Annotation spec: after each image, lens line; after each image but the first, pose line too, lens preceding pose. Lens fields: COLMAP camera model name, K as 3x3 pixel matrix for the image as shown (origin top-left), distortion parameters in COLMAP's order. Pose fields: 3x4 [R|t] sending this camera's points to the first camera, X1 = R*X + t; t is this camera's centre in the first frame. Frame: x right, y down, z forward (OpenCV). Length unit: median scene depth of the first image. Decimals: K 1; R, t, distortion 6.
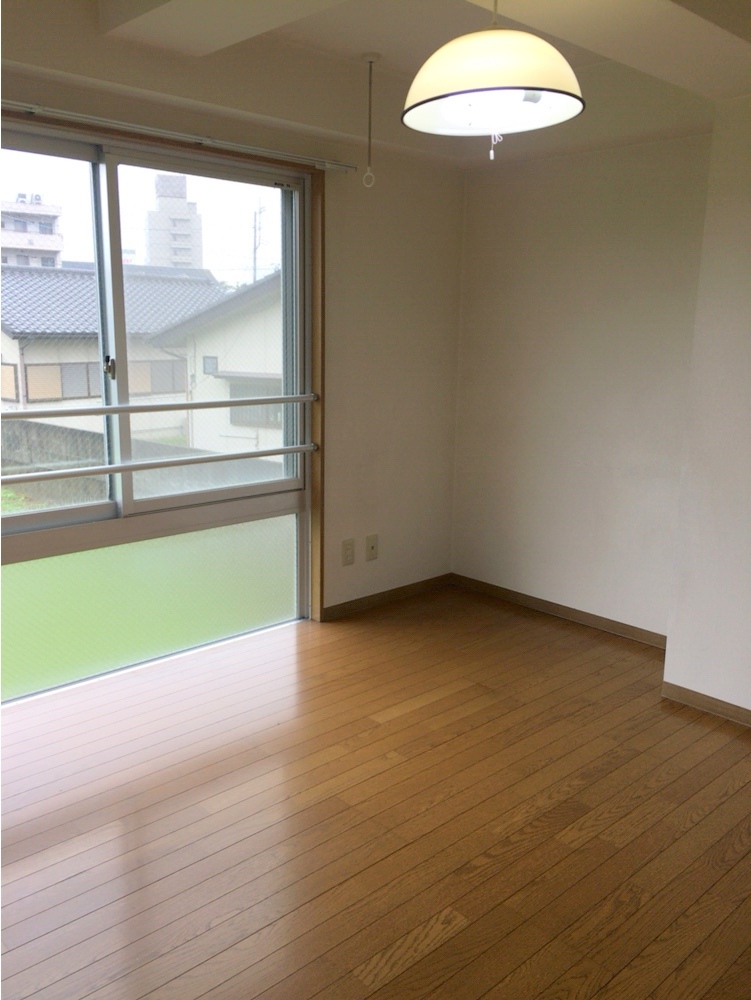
lens RADIAL K [[852.7, 0, 375.5], [0, 852.7, 500.0], [0, 0, 1]] dist [0.067000, -0.077025]
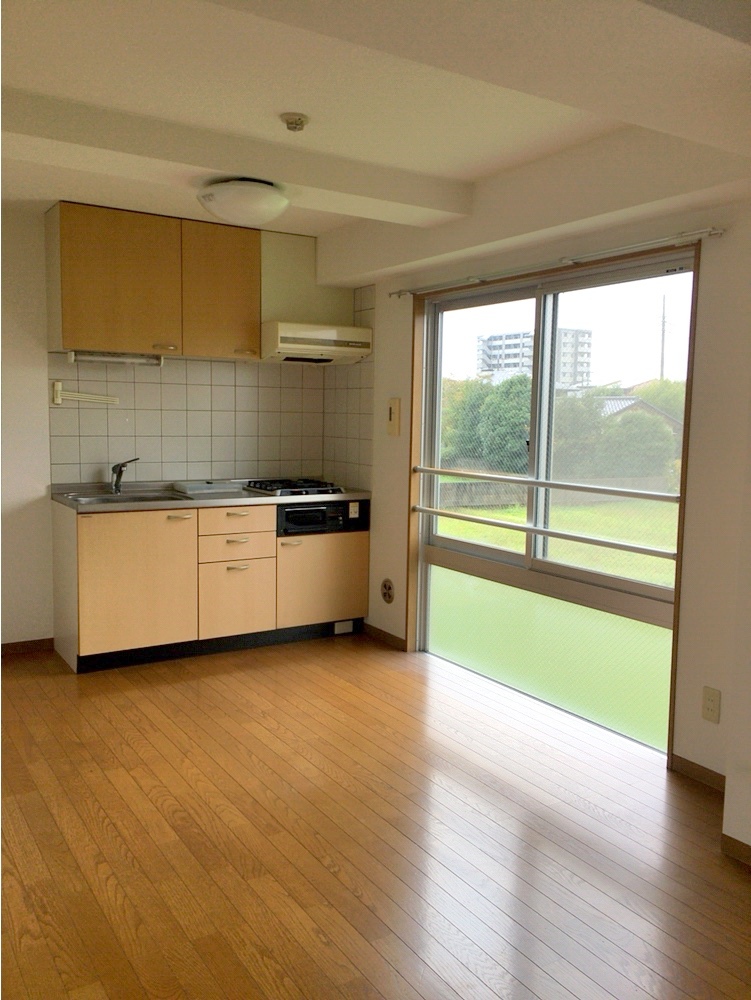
lens RADIAL K [[852.7, 0, 375.5], [0, 852.7, 500.0], [0, 0, 1]] dist [0.067000, -0.077025]
pose [[-0.194104, 0.082103, -0.977539, 0.960729], [-0.217796, 0.968015, 0.124549, -0.185073], [0.956498, 0.237080, -0.170014, 0.983866]]
